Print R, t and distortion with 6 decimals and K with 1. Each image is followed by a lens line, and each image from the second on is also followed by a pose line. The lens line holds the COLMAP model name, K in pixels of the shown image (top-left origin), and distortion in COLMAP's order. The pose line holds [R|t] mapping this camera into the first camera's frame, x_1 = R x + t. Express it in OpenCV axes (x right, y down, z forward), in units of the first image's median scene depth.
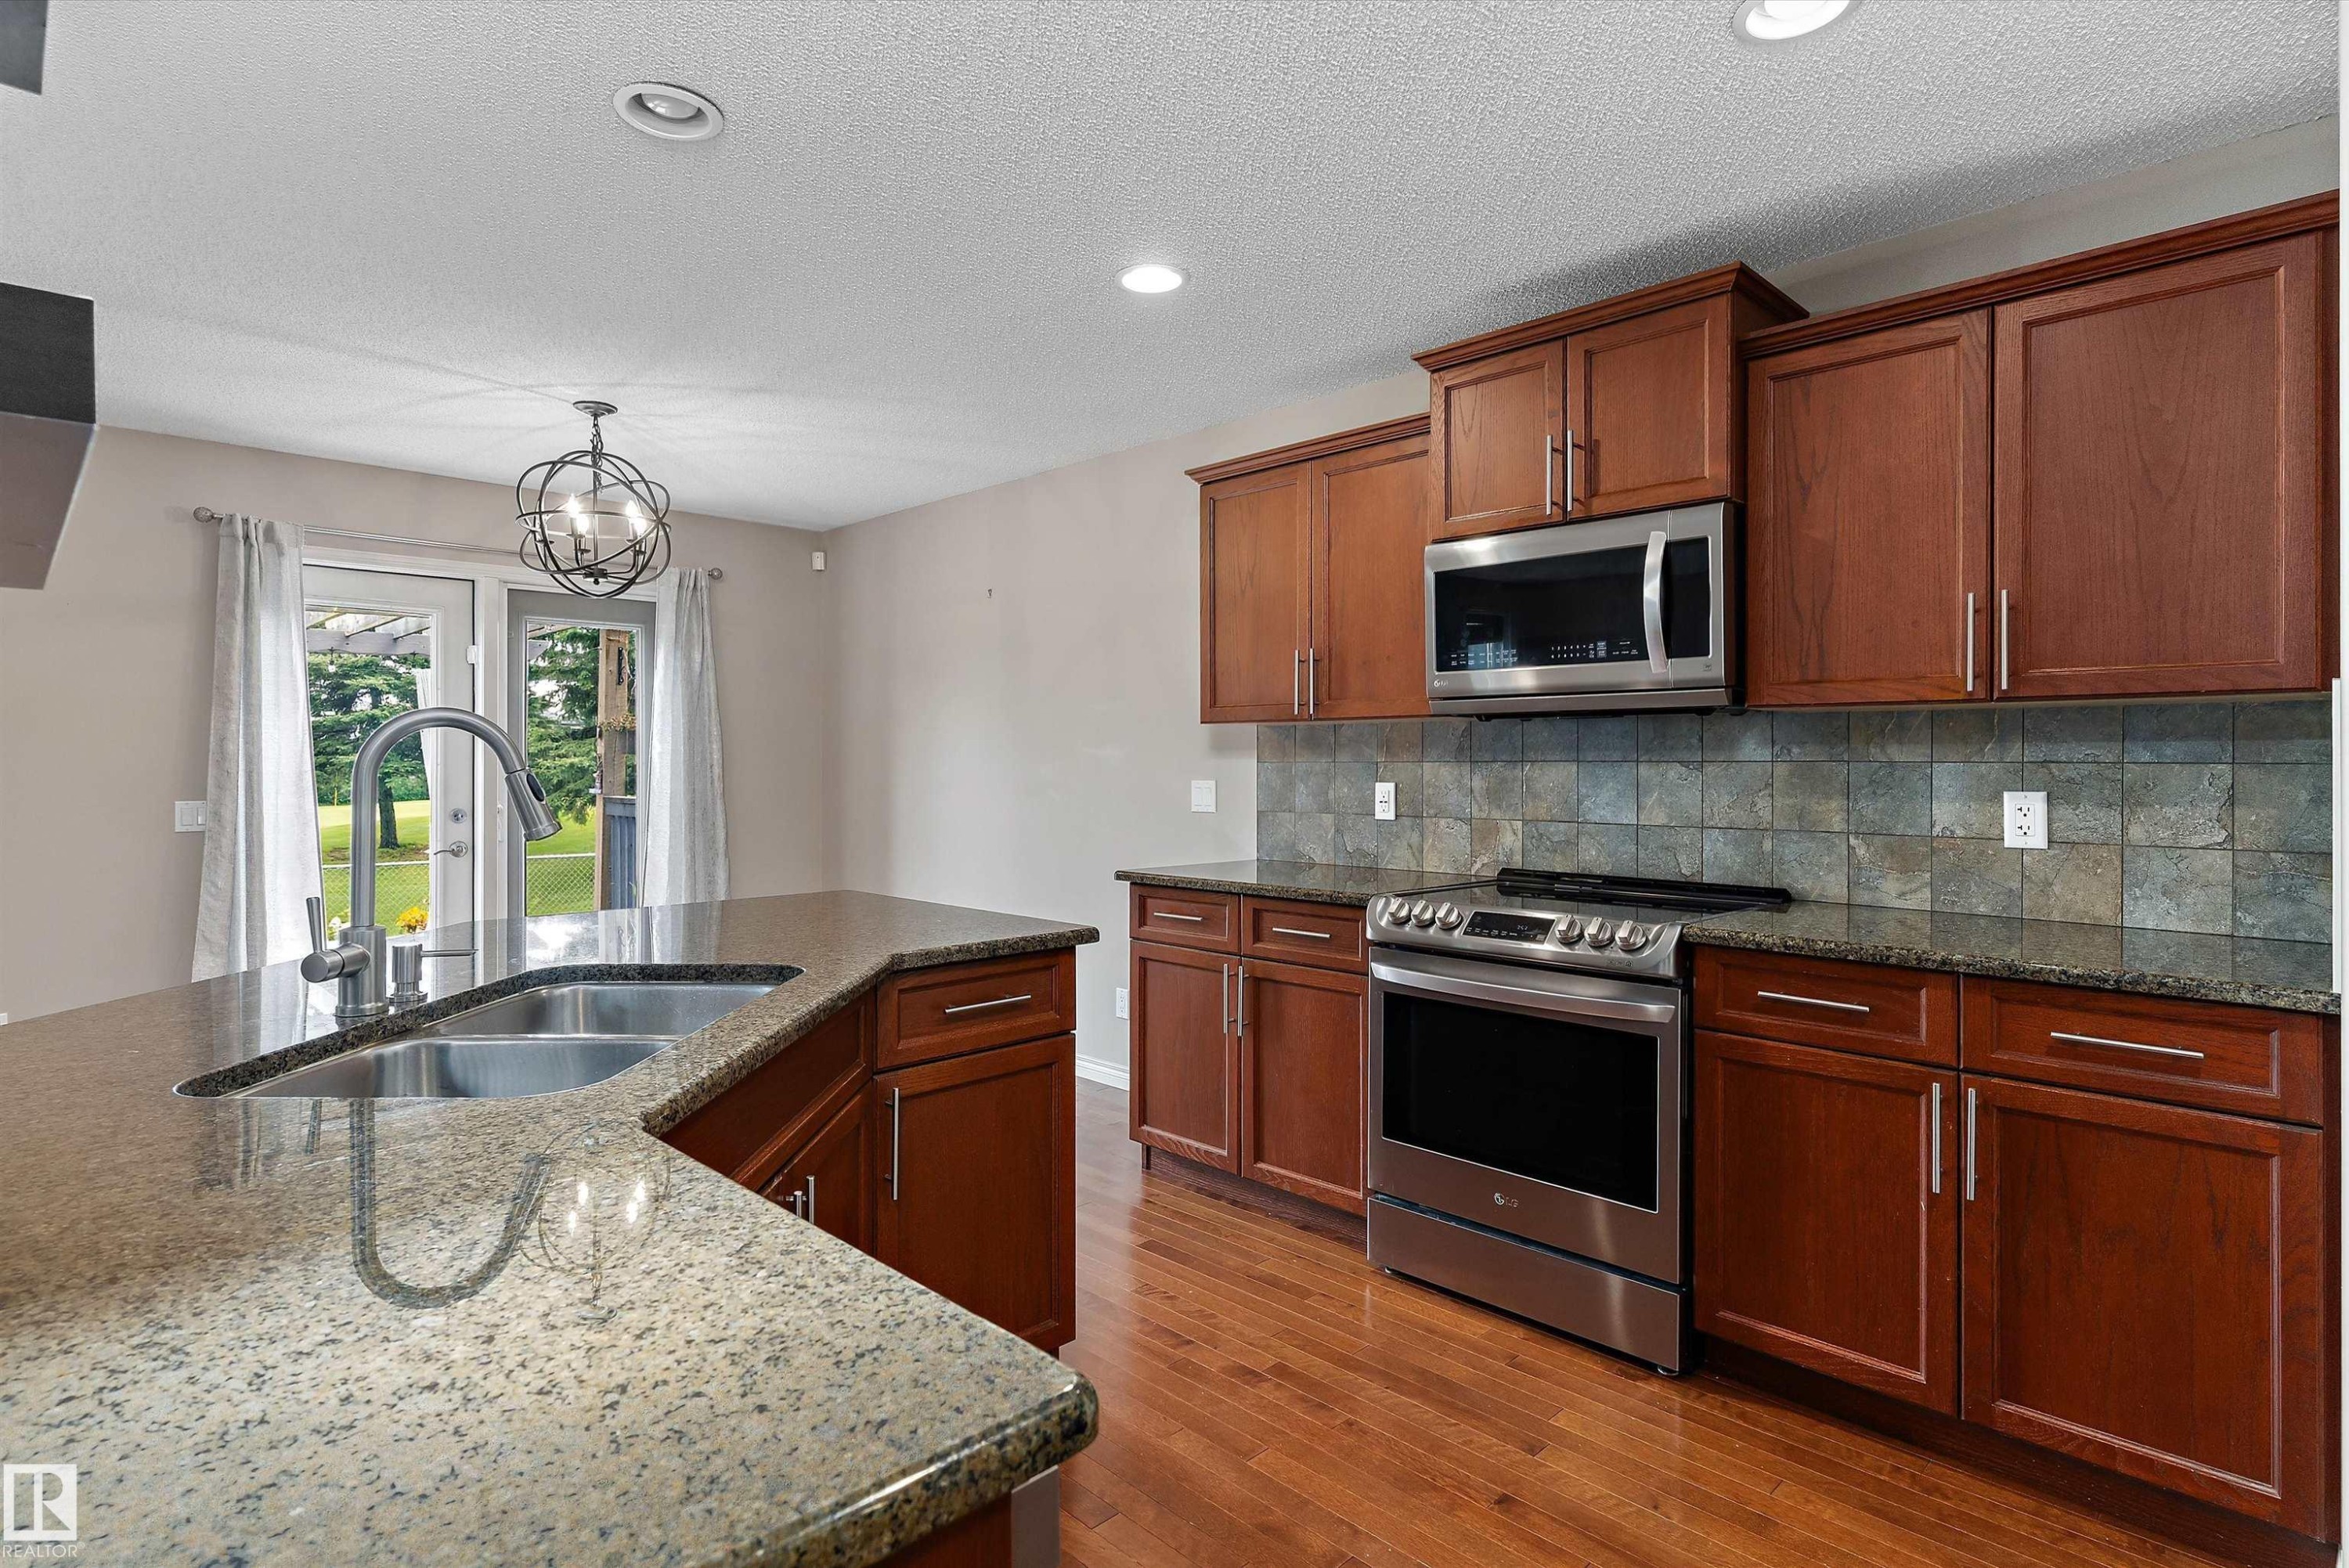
lens RADIAL K [[1255.3, 0, 1172.8], [0, 1255.3, 796.6], [0, 0, 1]] dist [-0.002209, -0.000237]
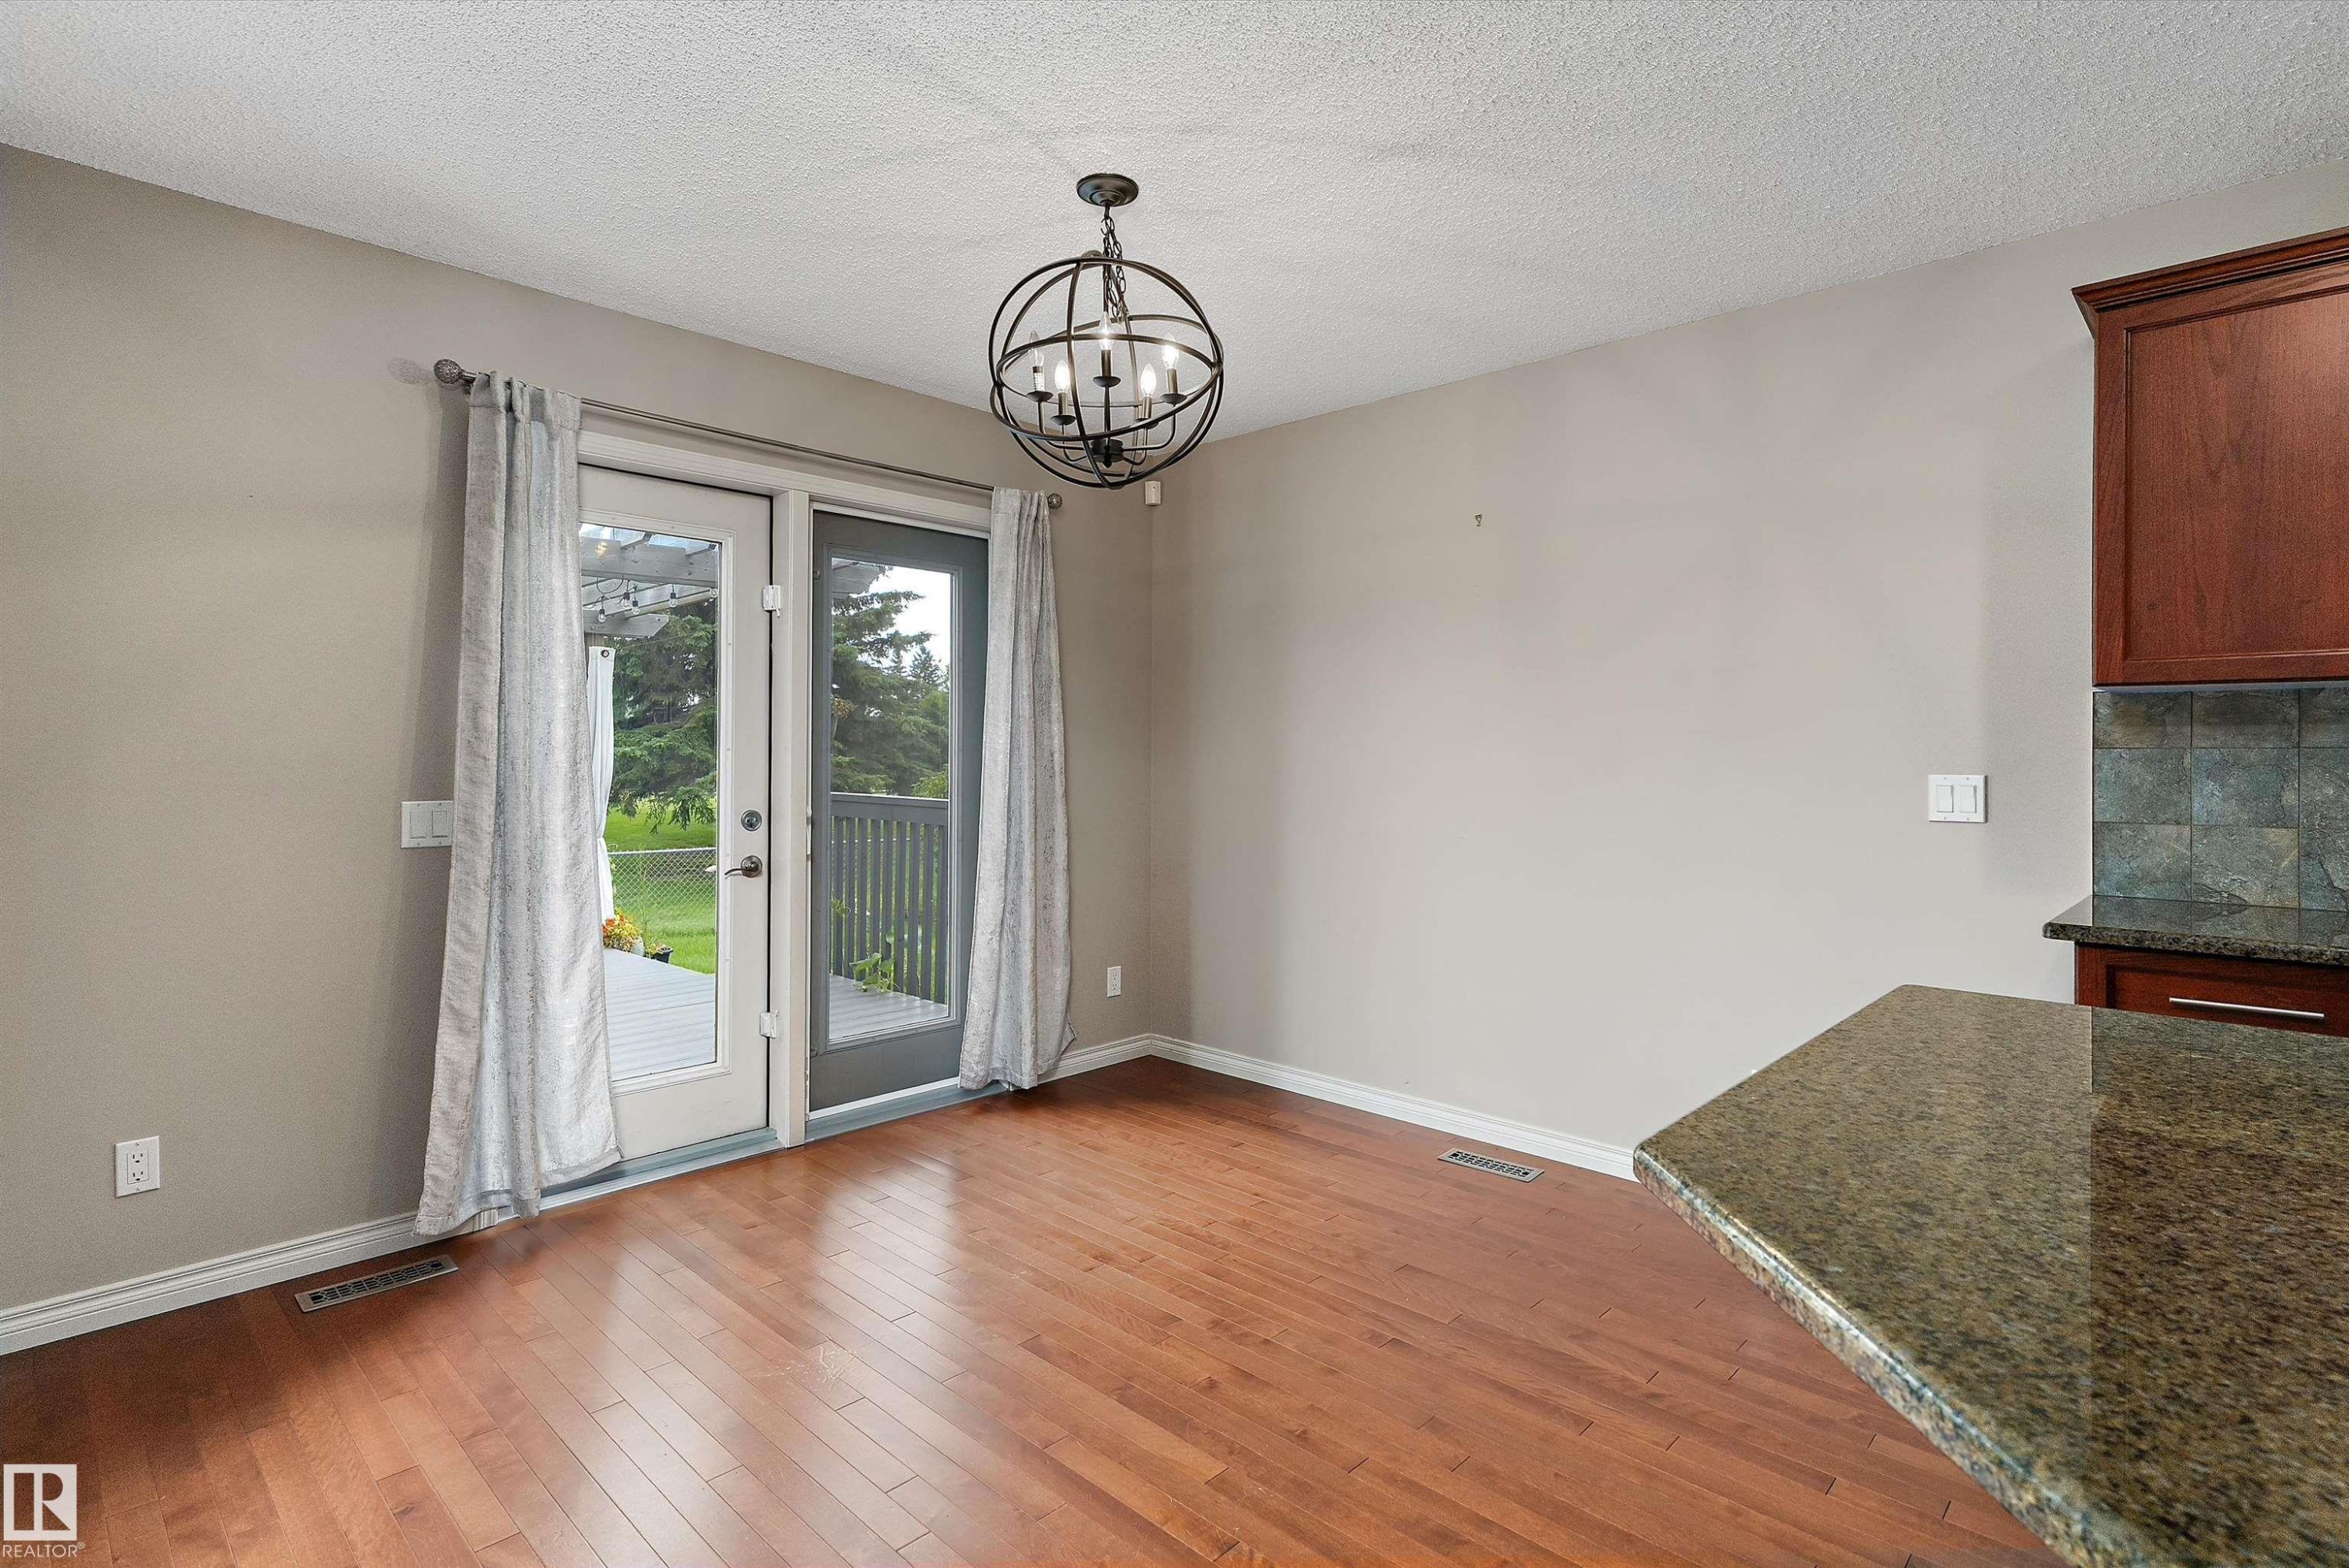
lens RADIAL K [[1200.0, 0, 1167.5], [0, 1200.0, 779.0], [0, 0, 1]] dist [-0.010279, -0.000395]
pose [[0.999740, 0.004049, 0.022443, -0.407131], [-0.003755, 0.999907, -0.013122, -0.001028], [-0.022494, 0.013034, 0.999662, 0.360489]]
